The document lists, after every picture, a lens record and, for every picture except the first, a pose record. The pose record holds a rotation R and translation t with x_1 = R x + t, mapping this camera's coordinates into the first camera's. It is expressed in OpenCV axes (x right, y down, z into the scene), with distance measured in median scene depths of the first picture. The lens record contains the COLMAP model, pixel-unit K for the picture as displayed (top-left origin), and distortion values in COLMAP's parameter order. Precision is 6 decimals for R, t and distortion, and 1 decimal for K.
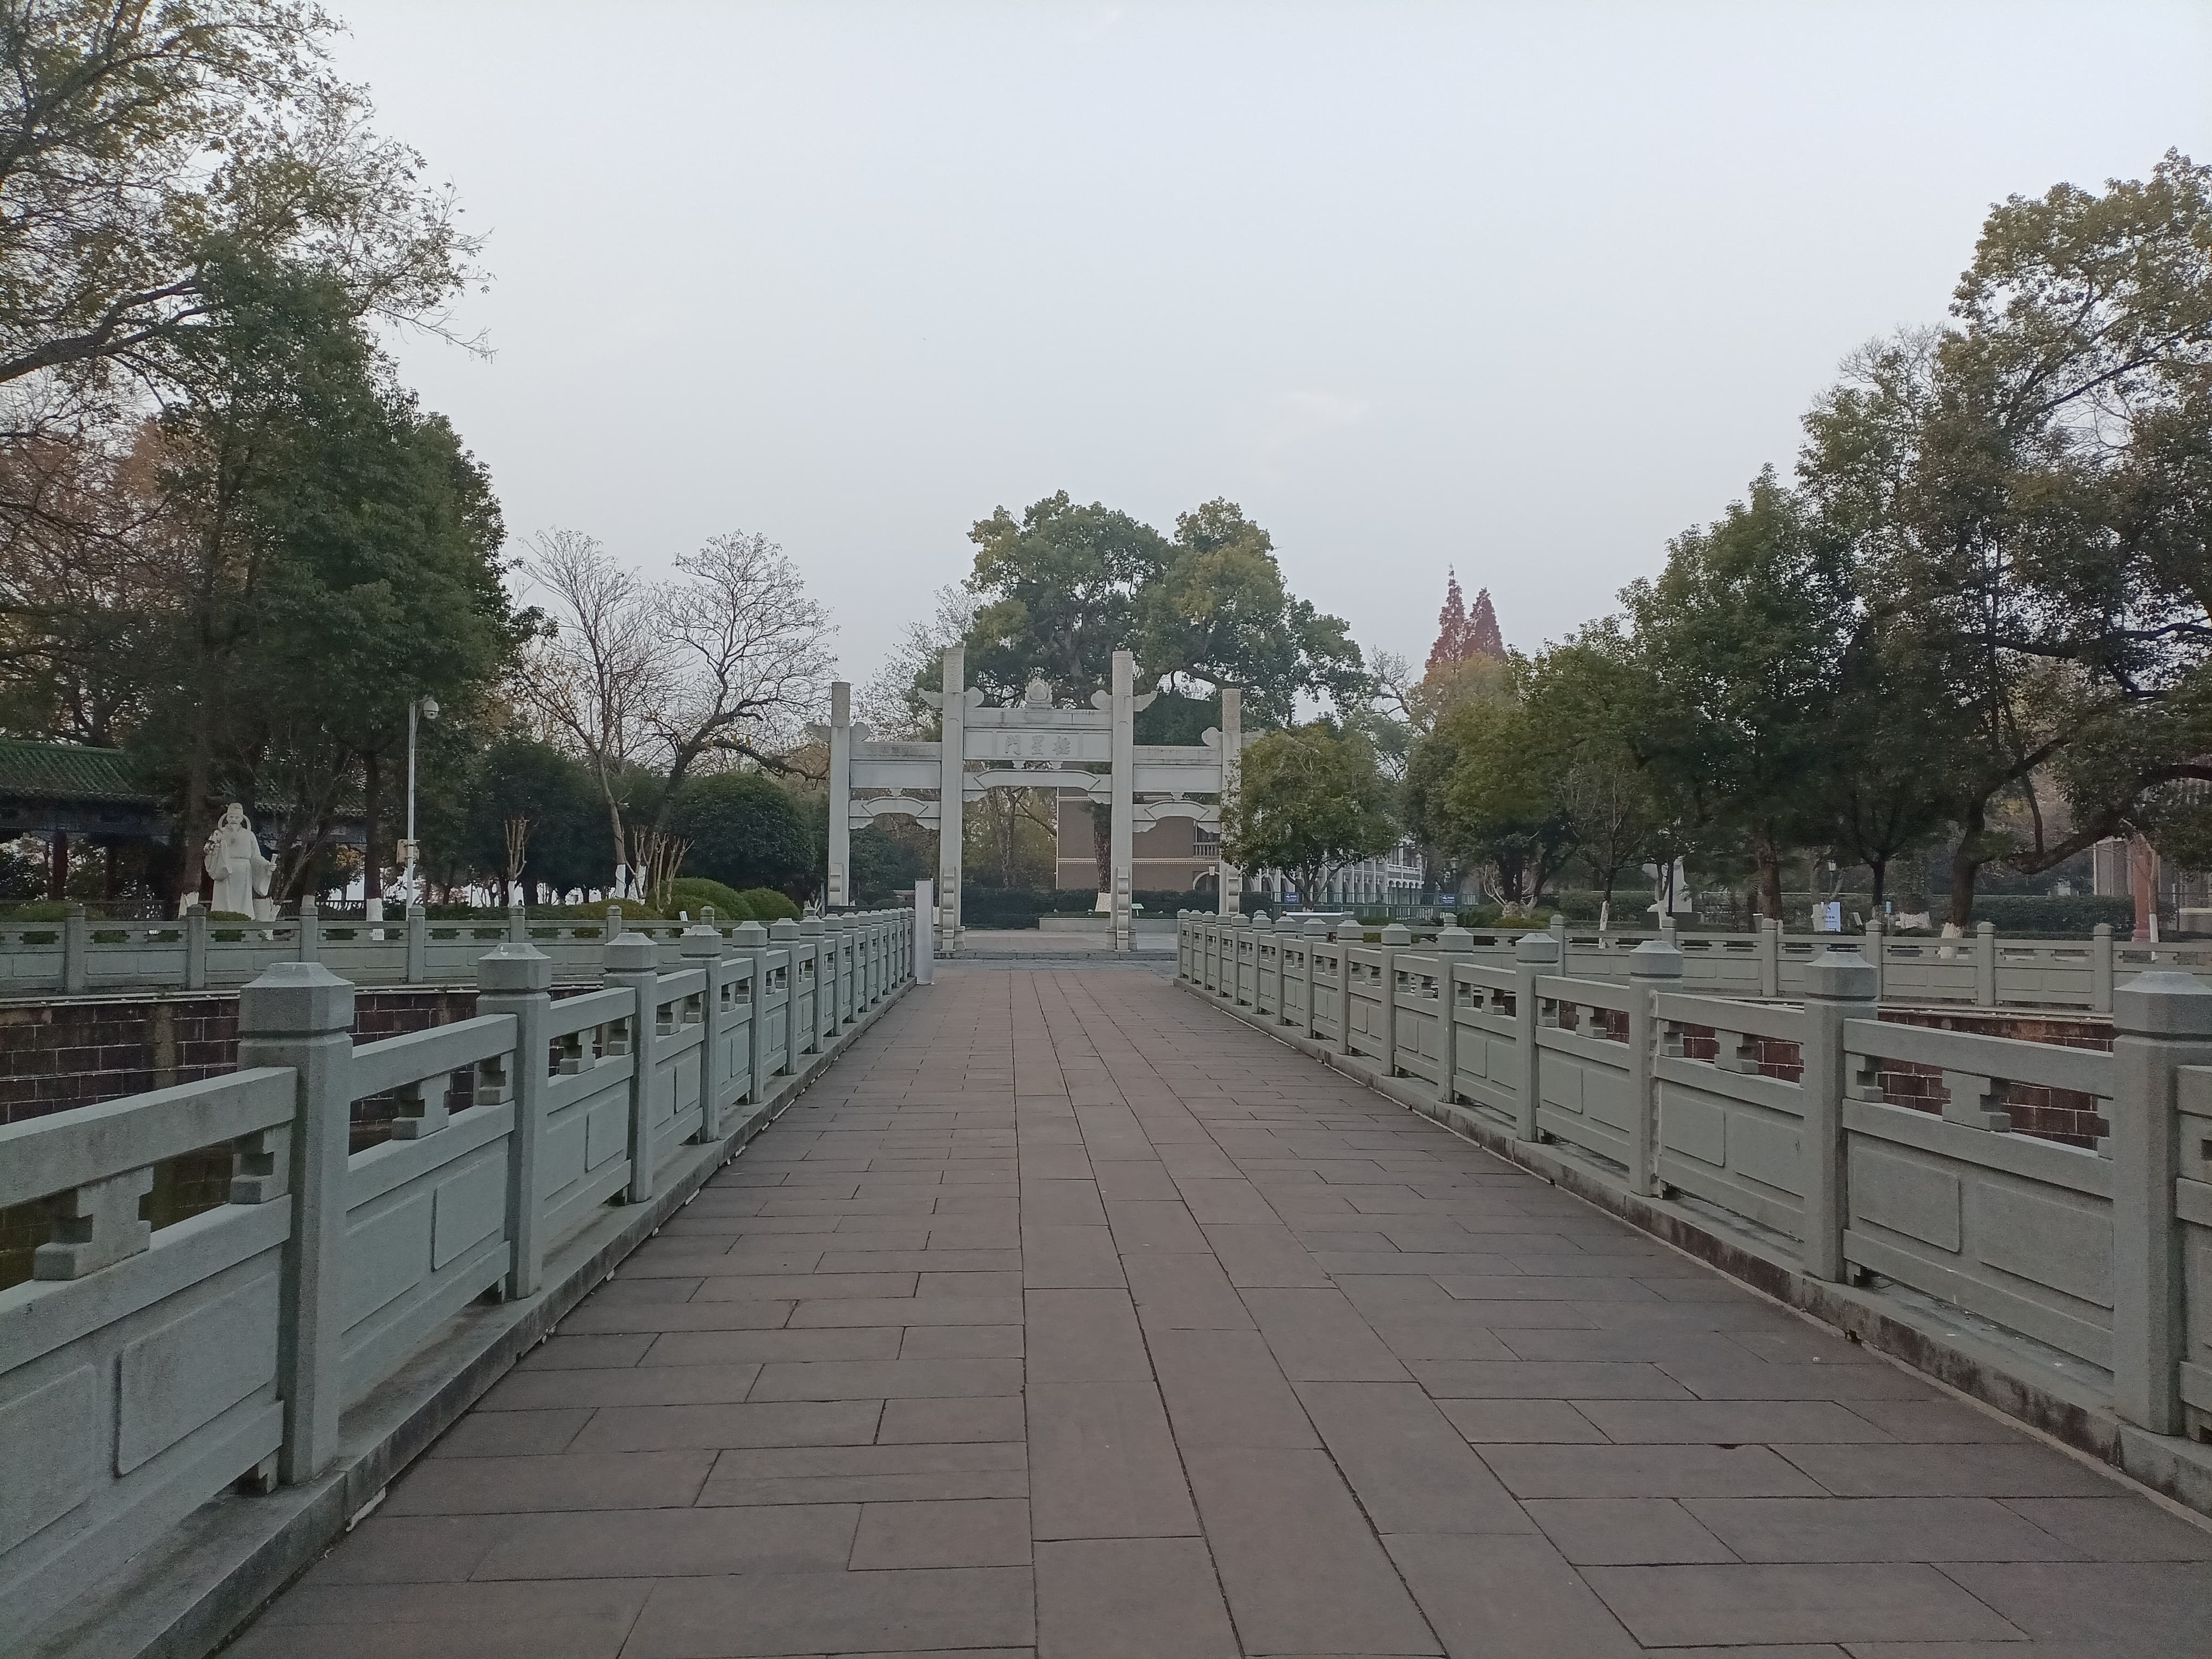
lens RADIAL K [[1636.4, 0, 1103.2], [0, 1636.4, 824.7], [0, 0, 1]] dist [0.083029, -0.088330]
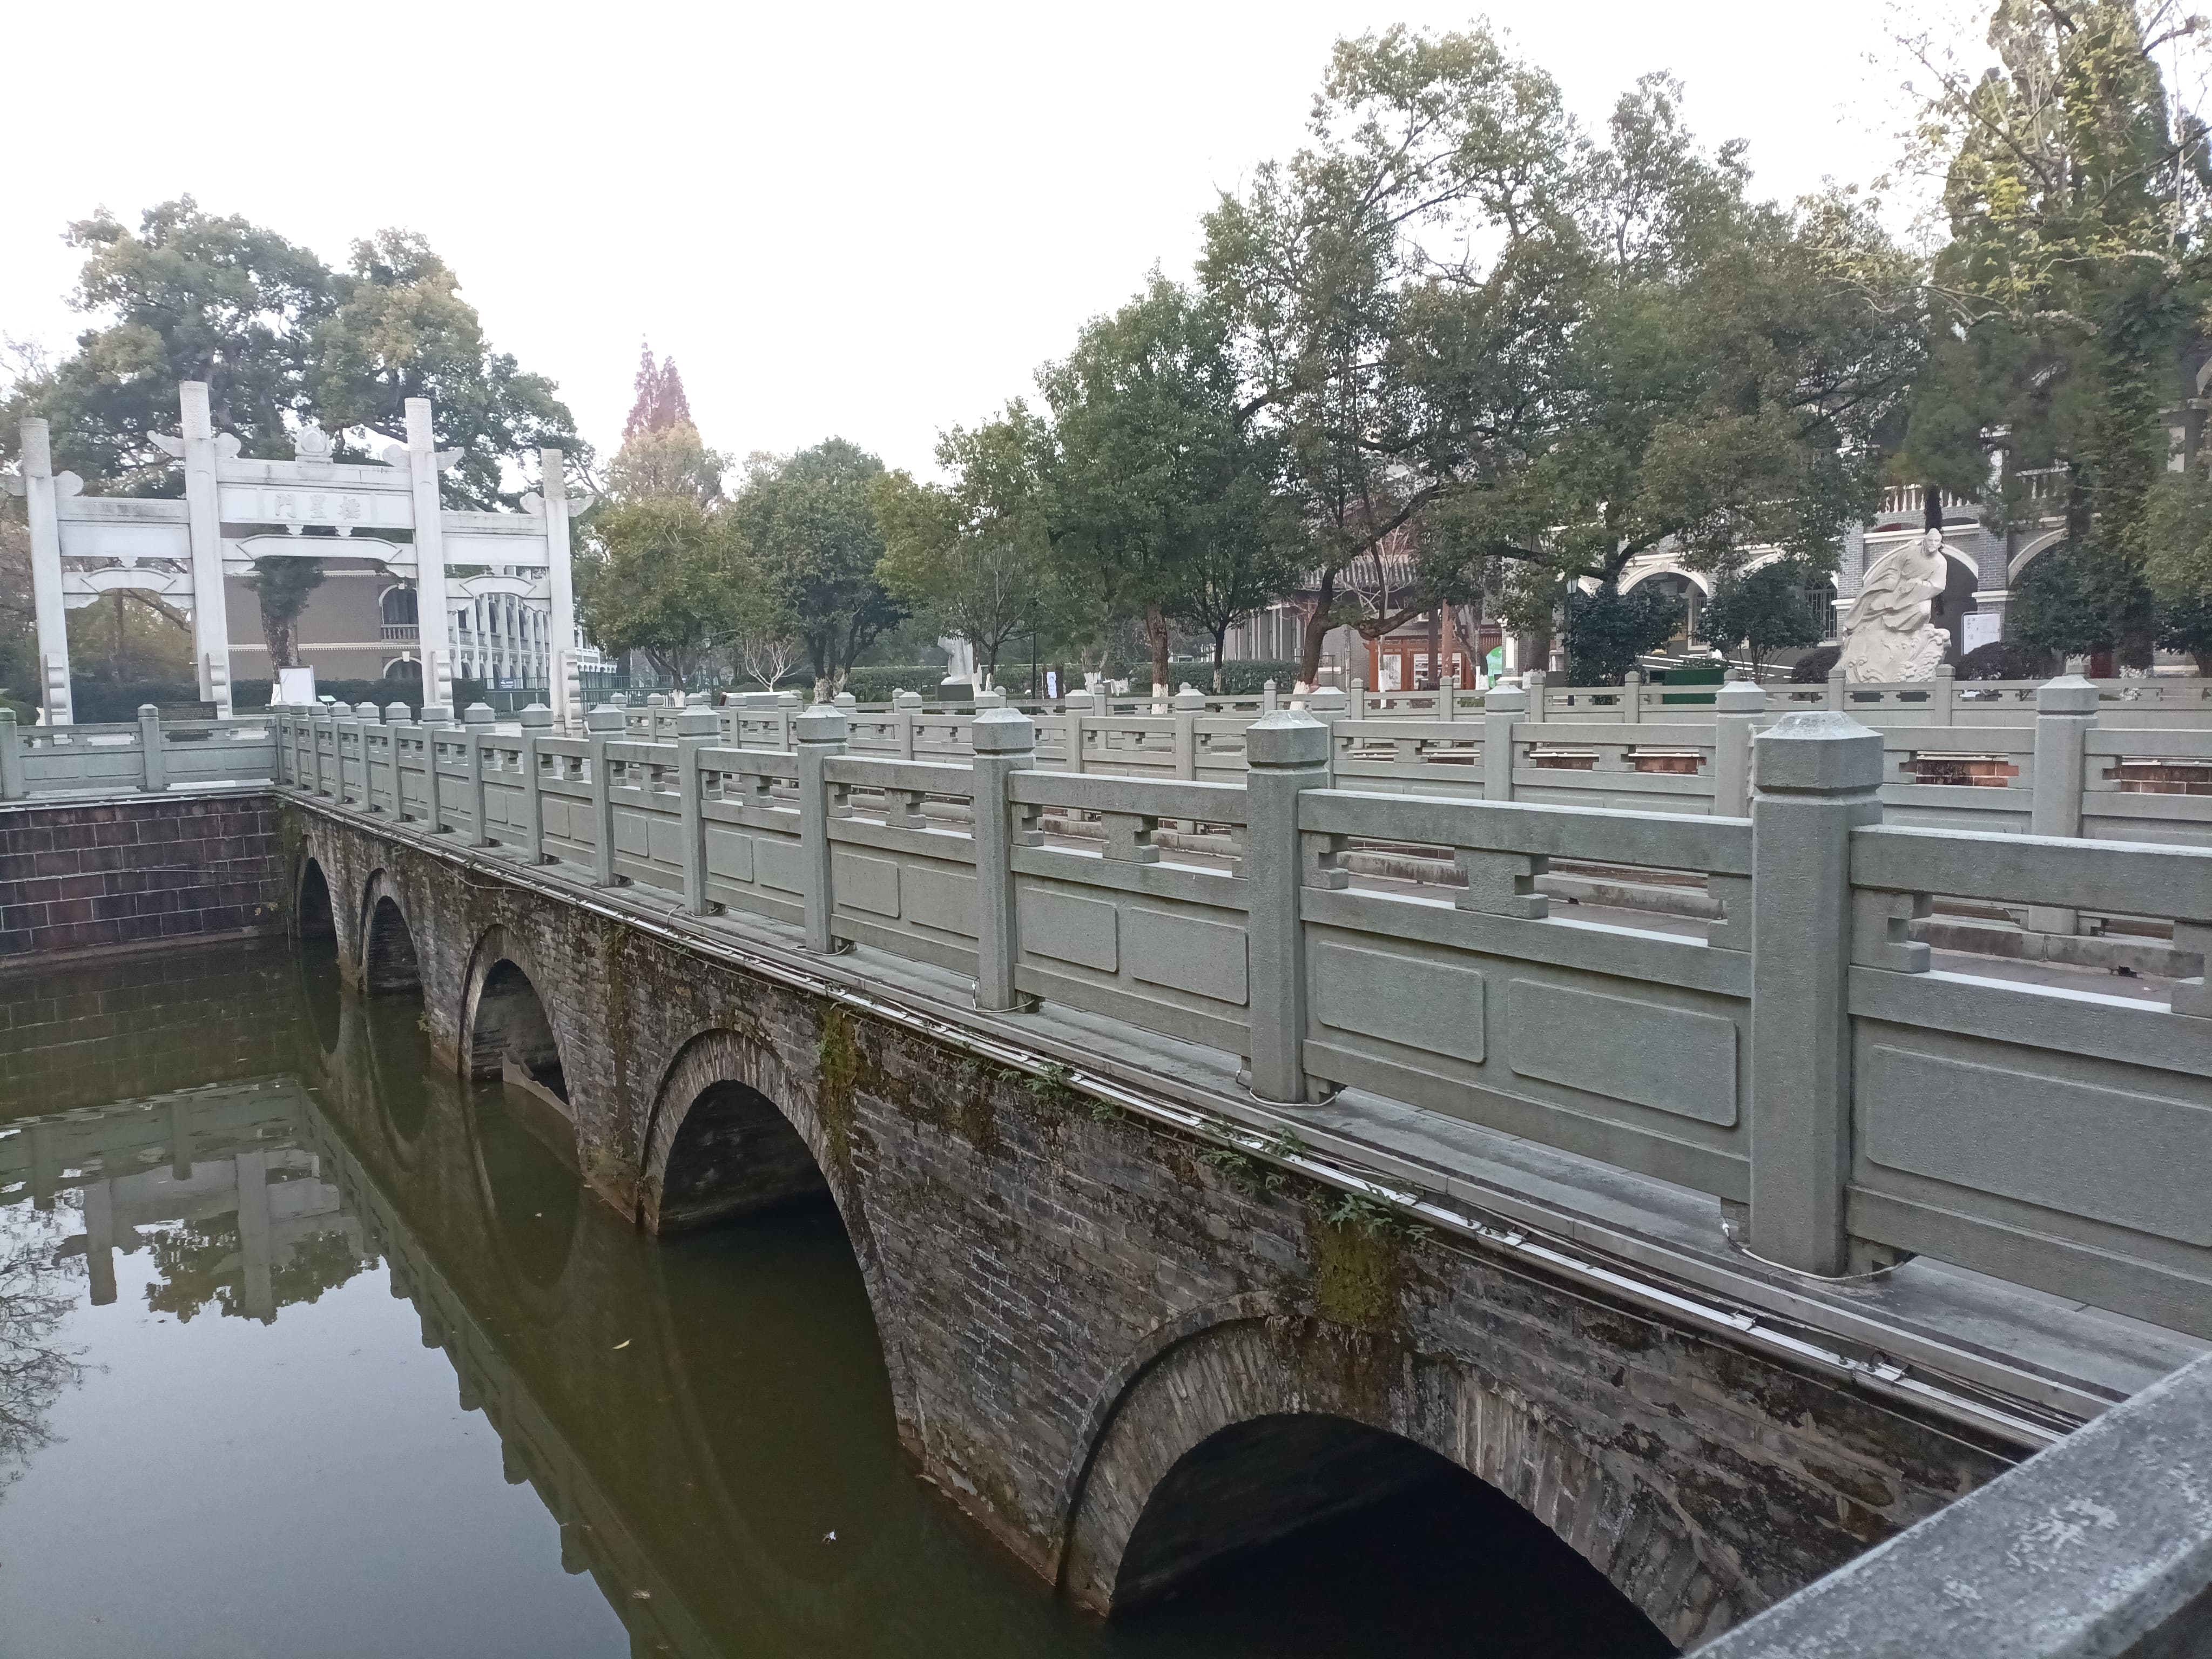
lens RADIAL K [[1636.4, 0, 1103.2], [0, 1636.4, 824.7], [0, 0, 1]] dist [0.083029, -0.088330]
pose [[0.869156, -0.072125, 0.489251, -0.117415], [0.006858, 0.990970, 0.133905, 0.001875], [-0.494491, -0.113029, 0.861802, 0.041285]]
